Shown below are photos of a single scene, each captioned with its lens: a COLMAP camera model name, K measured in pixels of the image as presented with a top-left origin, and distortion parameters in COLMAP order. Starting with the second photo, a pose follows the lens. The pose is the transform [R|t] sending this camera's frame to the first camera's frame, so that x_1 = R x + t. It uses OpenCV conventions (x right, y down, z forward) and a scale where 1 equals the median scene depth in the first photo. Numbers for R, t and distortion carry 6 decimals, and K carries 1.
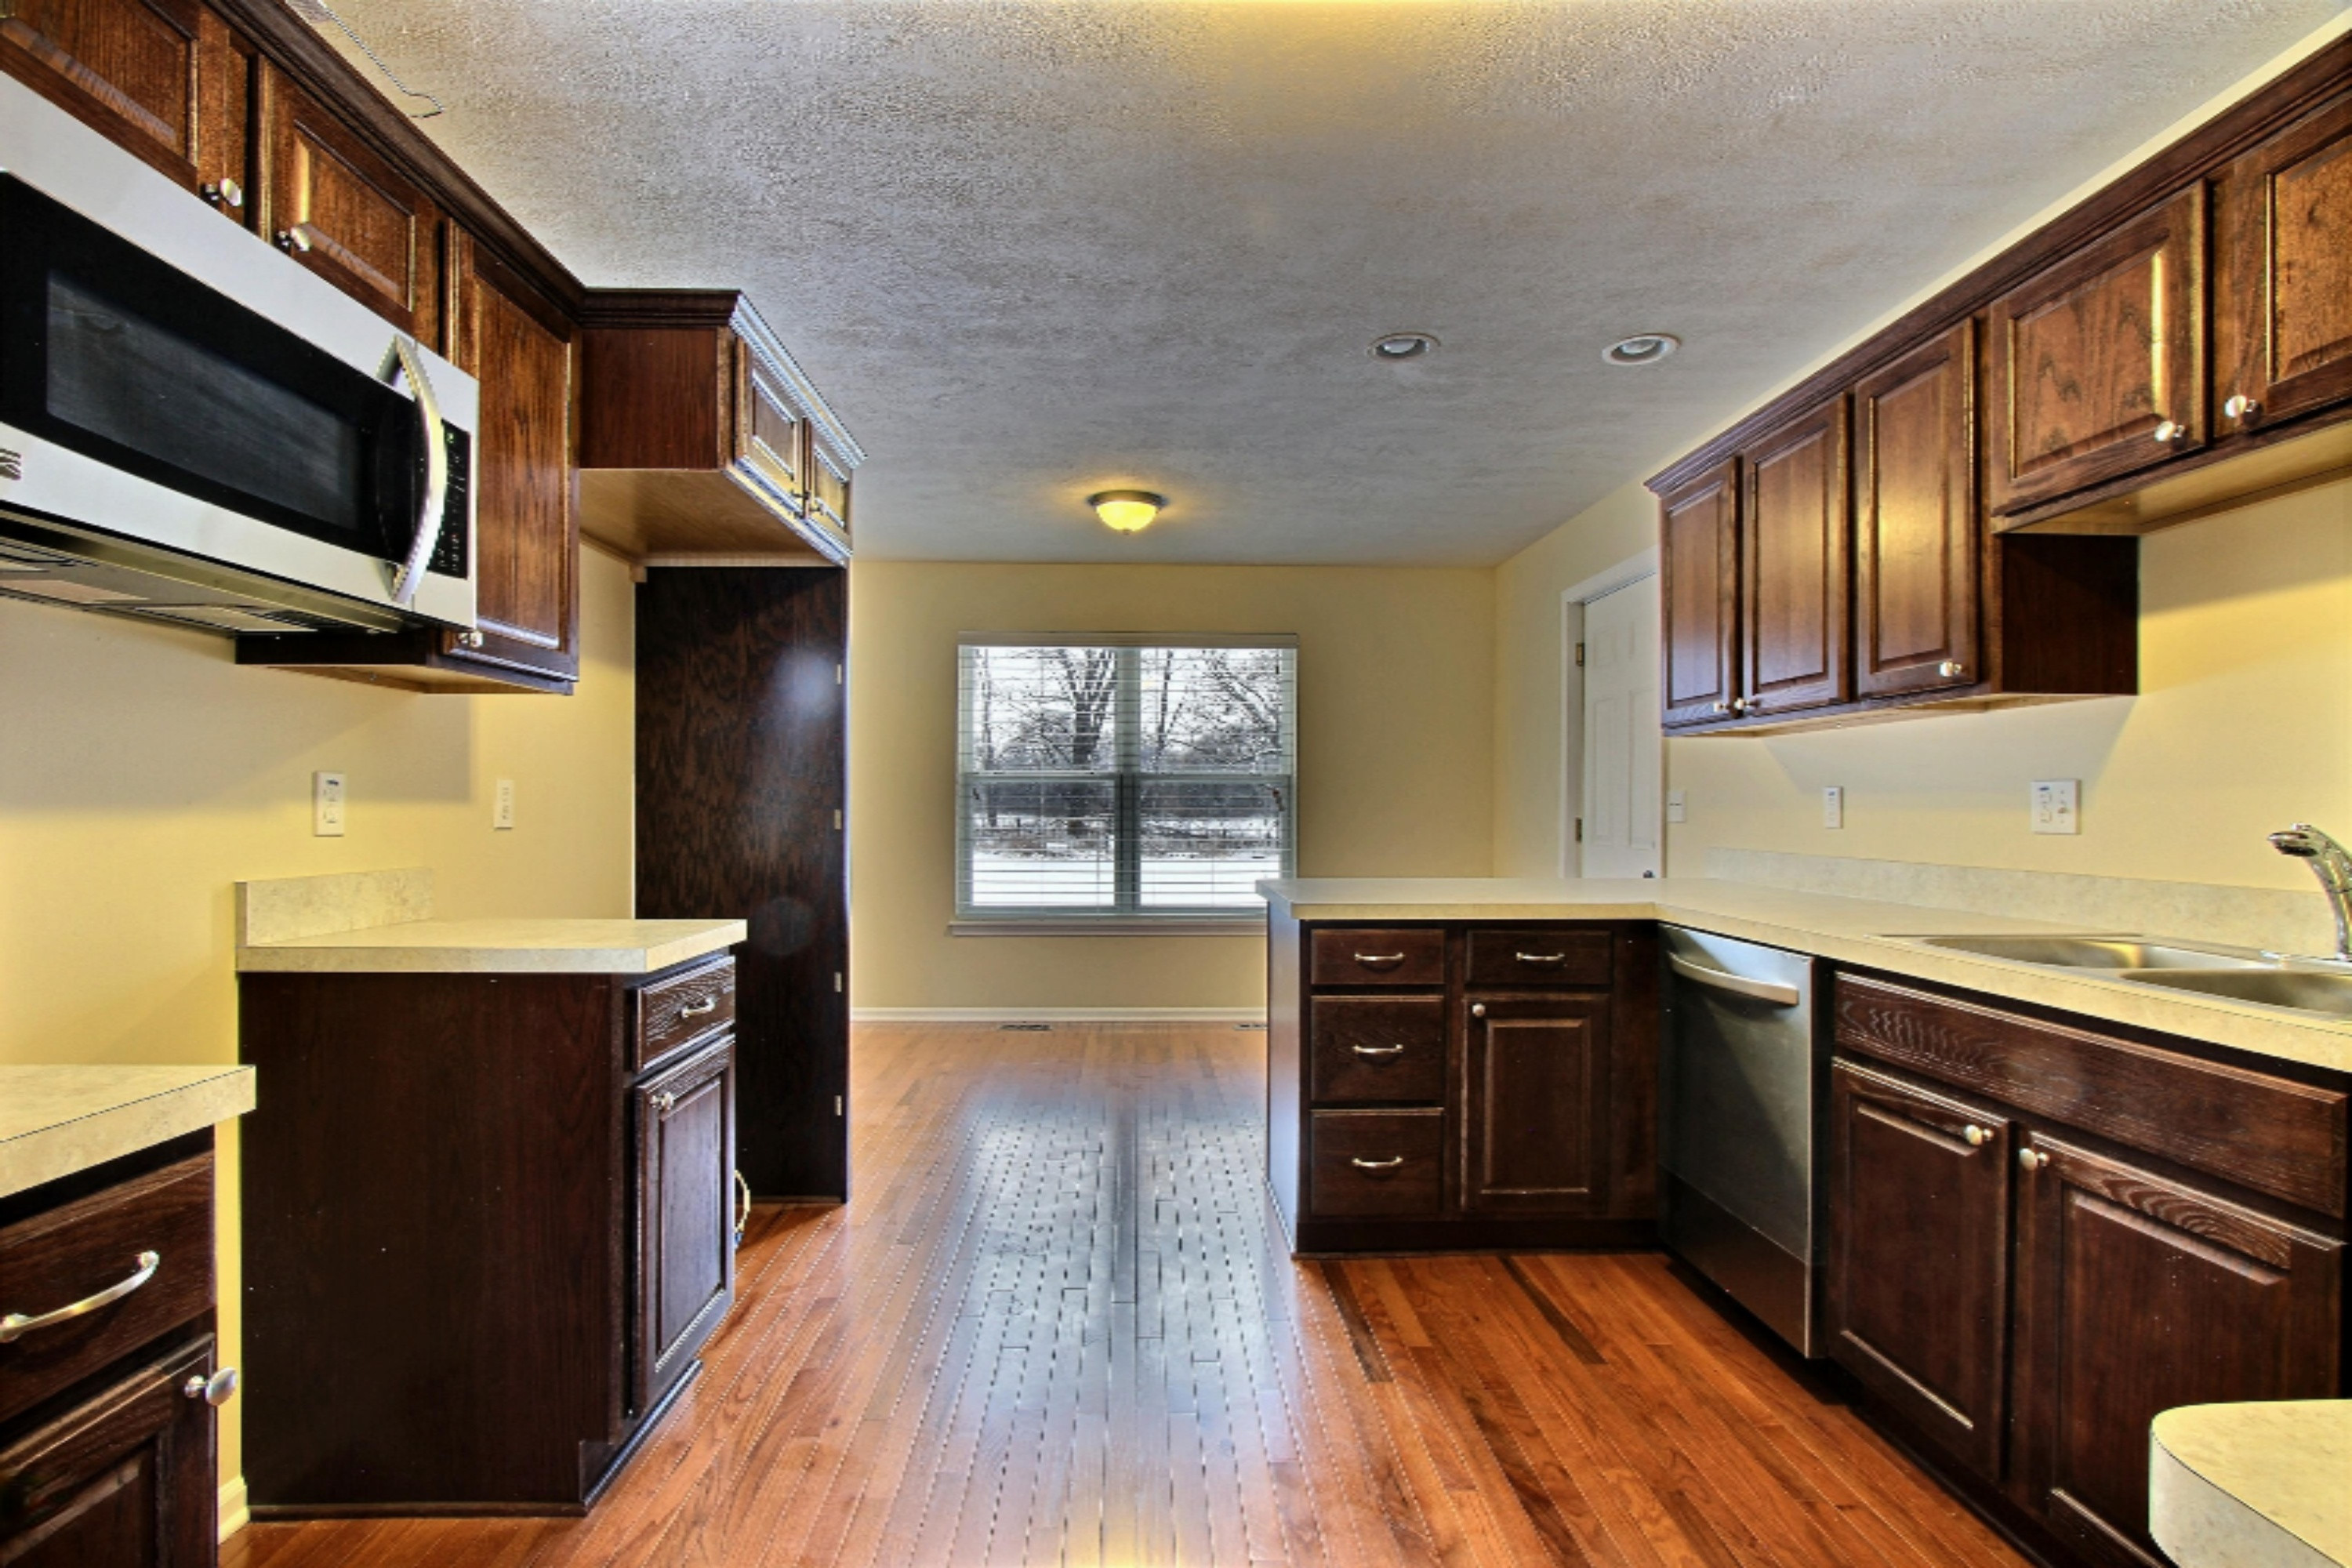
lens RADIAL K [[1077.8, 0, 1174.4], [0, 1077.8, 799.8], [0, 0, 1]] dist [-0.018738, 0.004064]
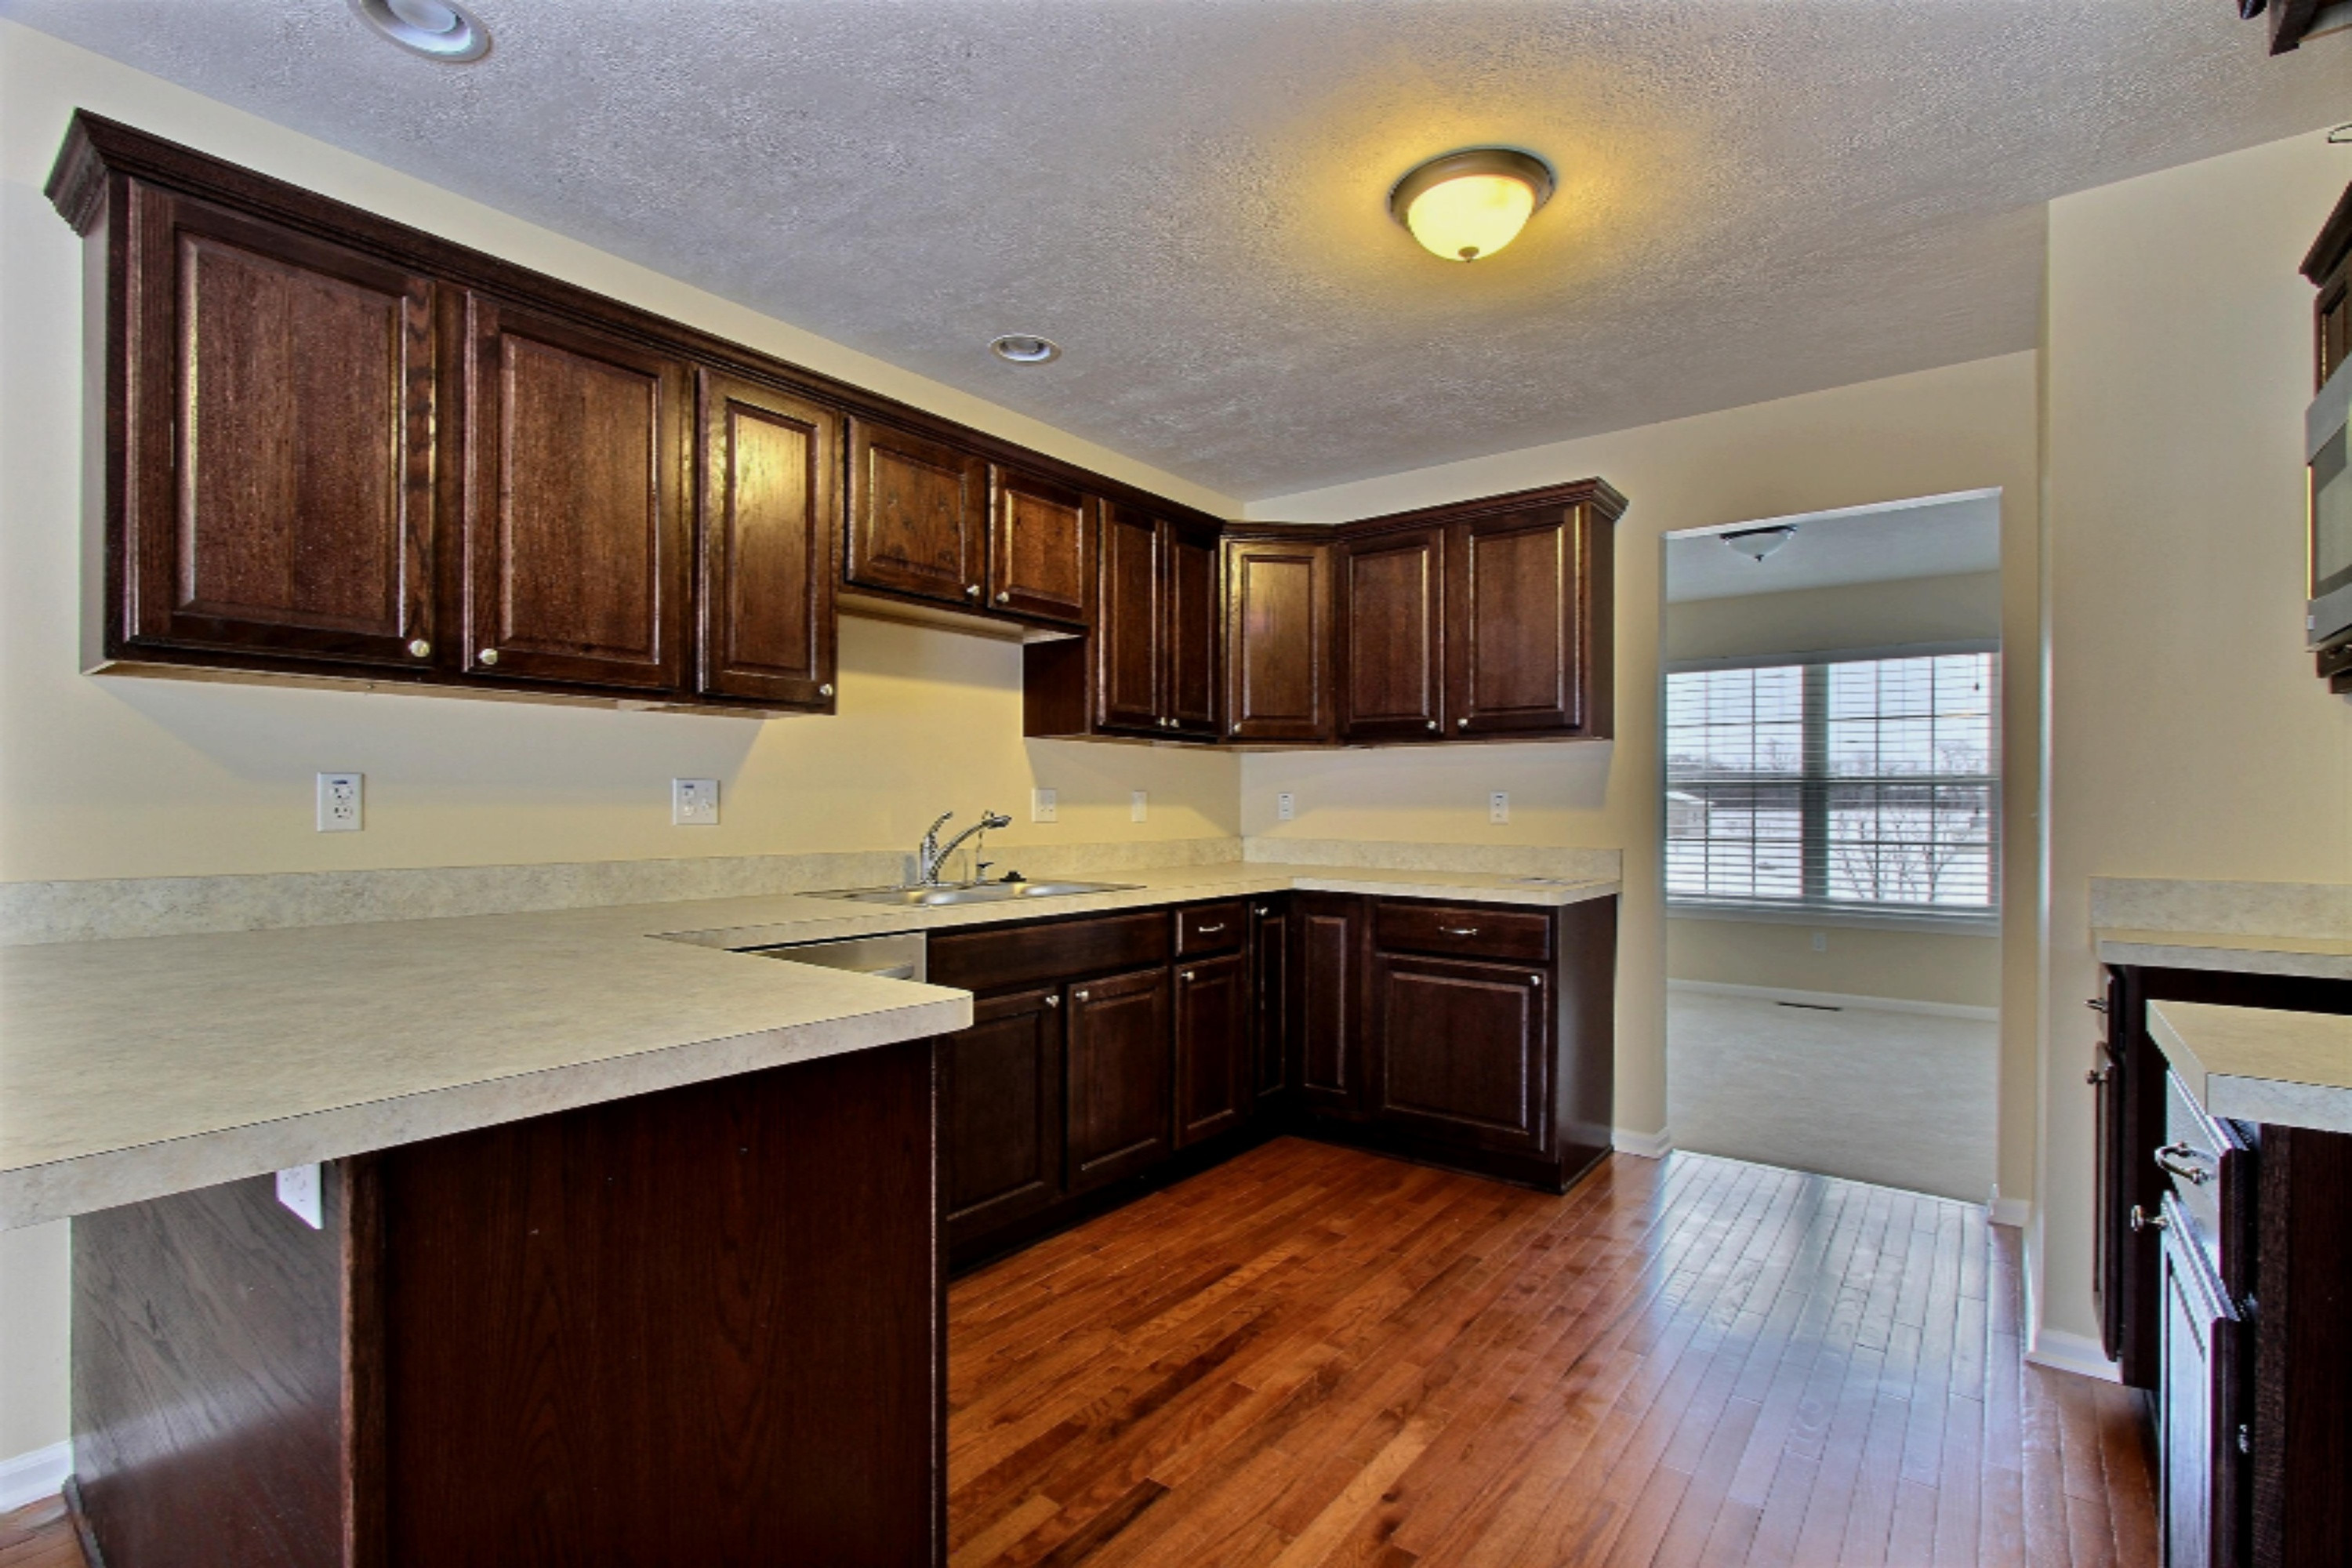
lens RADIAL K [[1077.8, 0, 1178.0], [0, 1077.8, 804.3], [0, 0, 1]] dist [-0.018738, 0.004064]
pose [[-0.768603, -0.018164, 0.639468, -0.294141], [-0.019649, 0.999796, 0.004782, -0.005631], [-0.639424, -0.008890, -0.768803, 1.356728]]
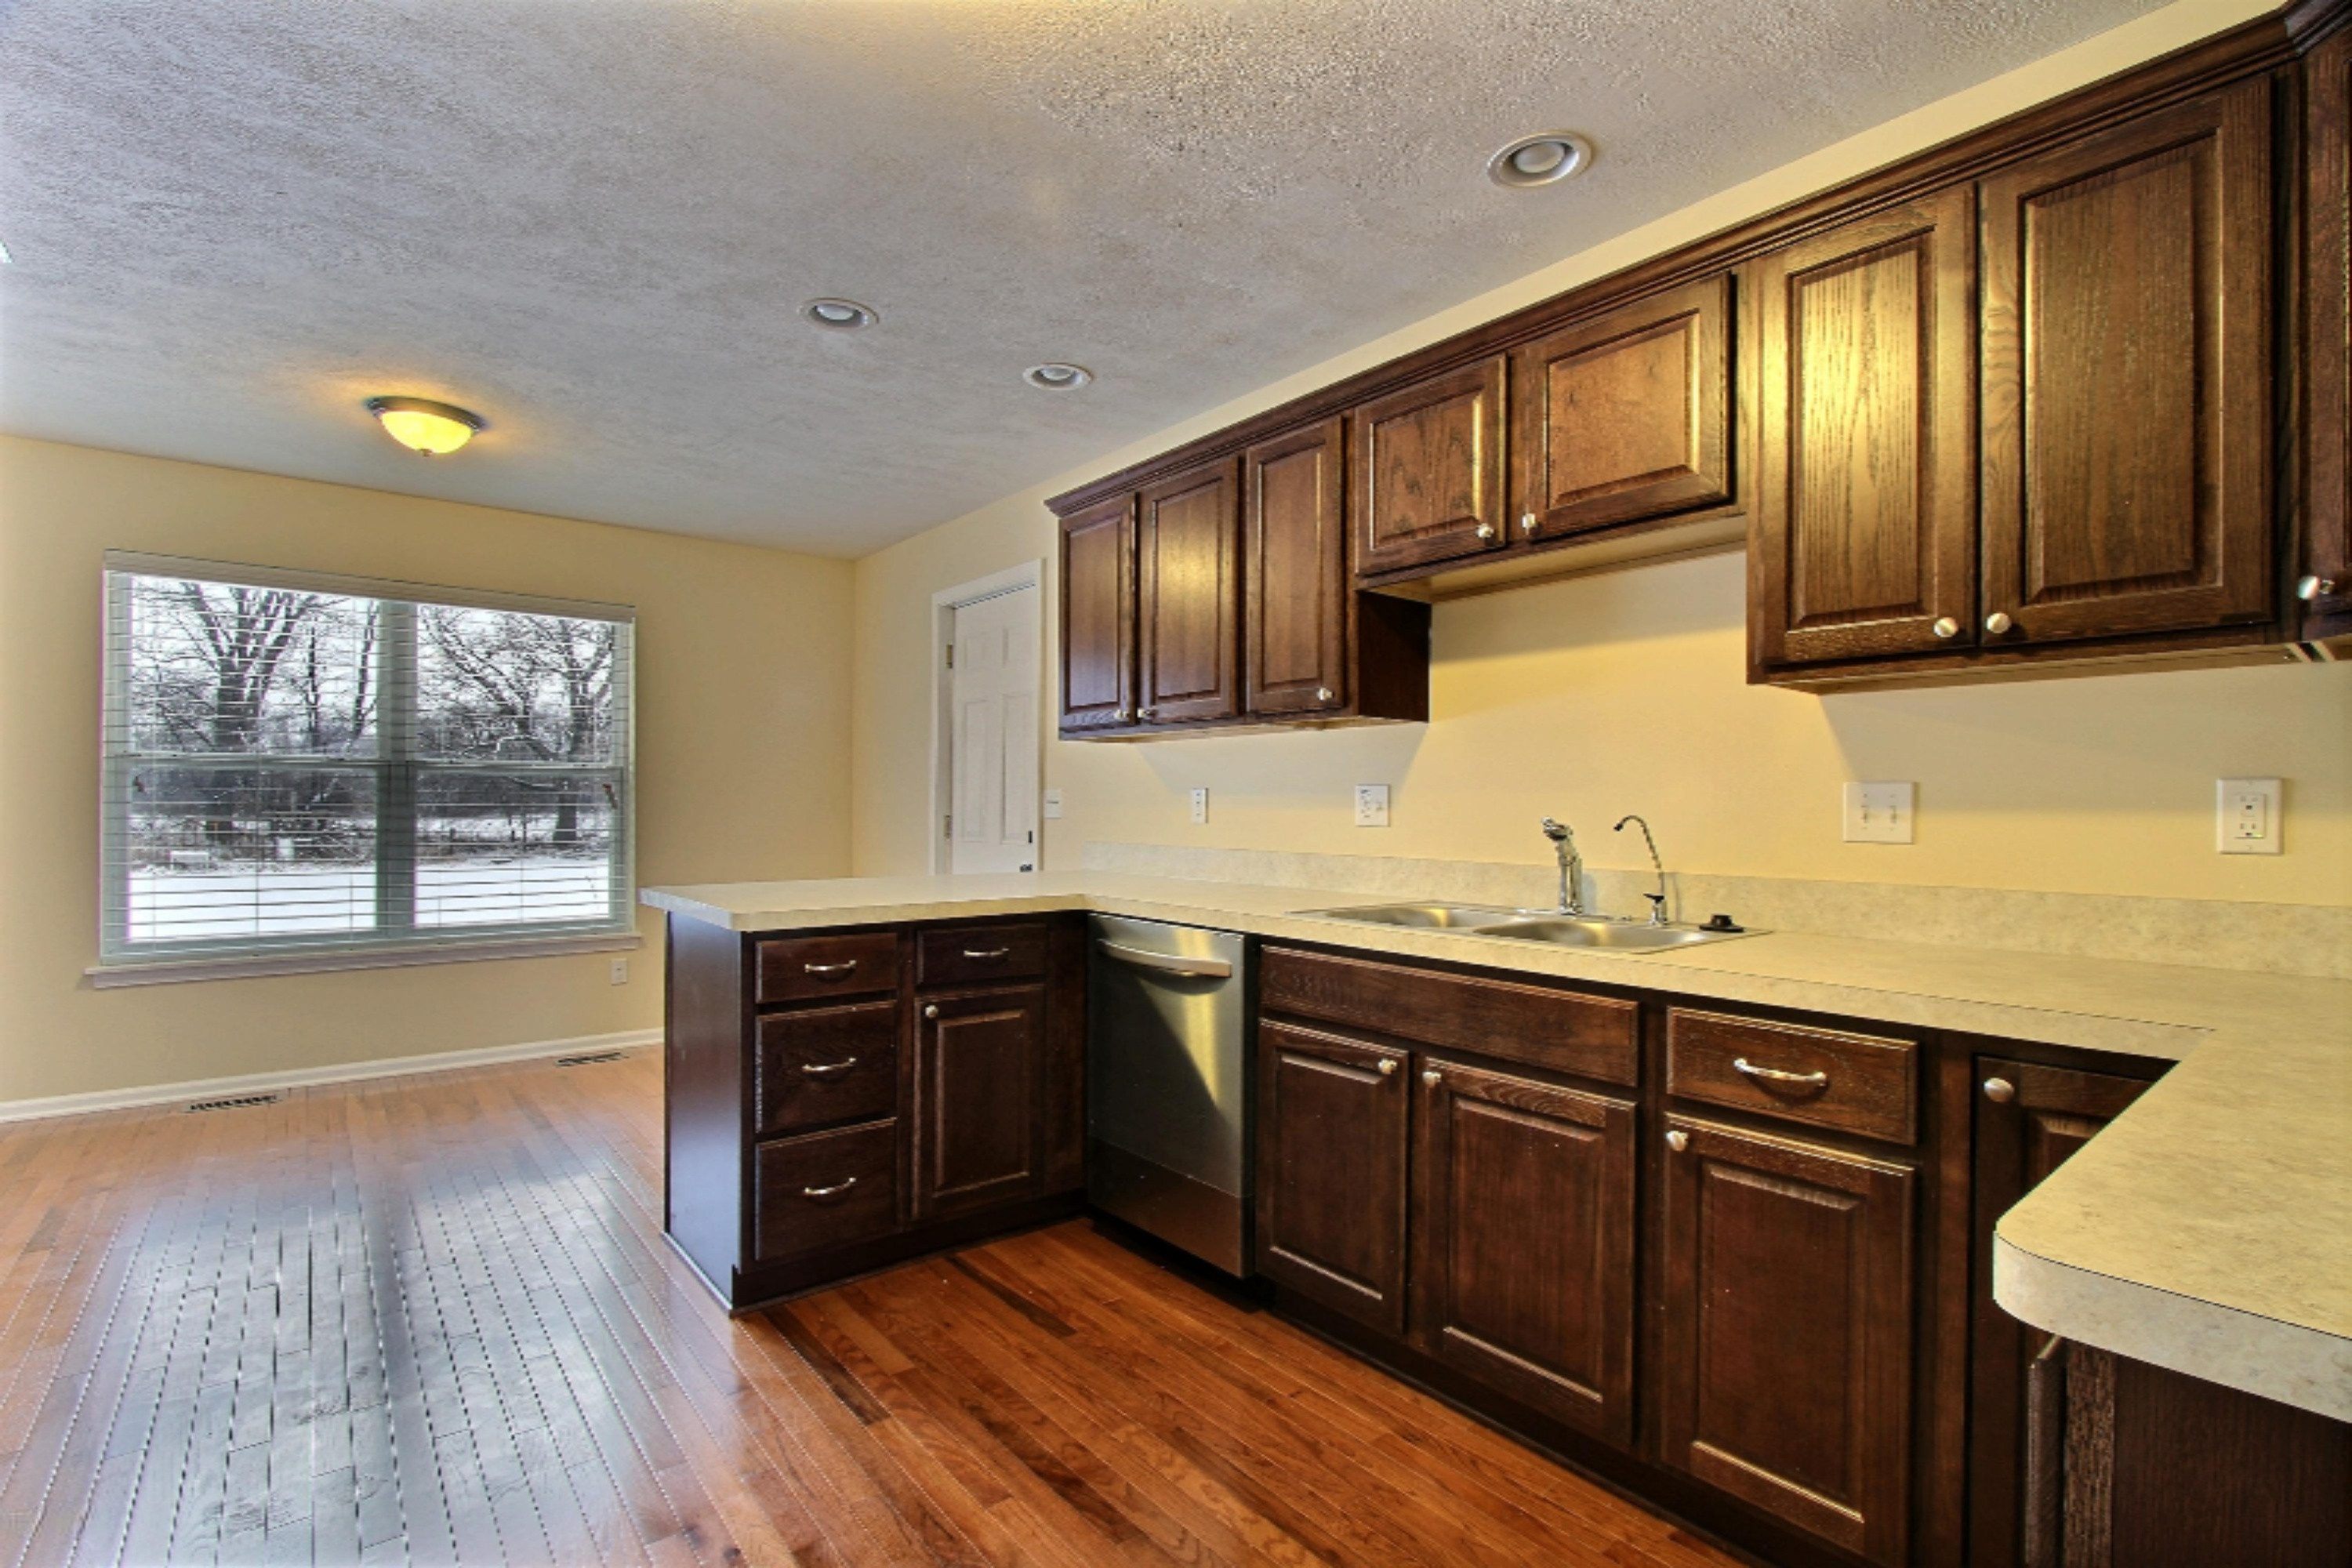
lens RADIAL K [[1077.8, 0, 1171.3], [0, 1077.8, 801.7], [0, 0, 1]] dist [-0.018738, 0.004064]
pose [[0.799502, 0.003862, 0.600651, -0.135306], [-0.006571, 0.999976, 0.002317, 0.000097], [-0.600627, -0.005799, 0.799508, 0.085794]]
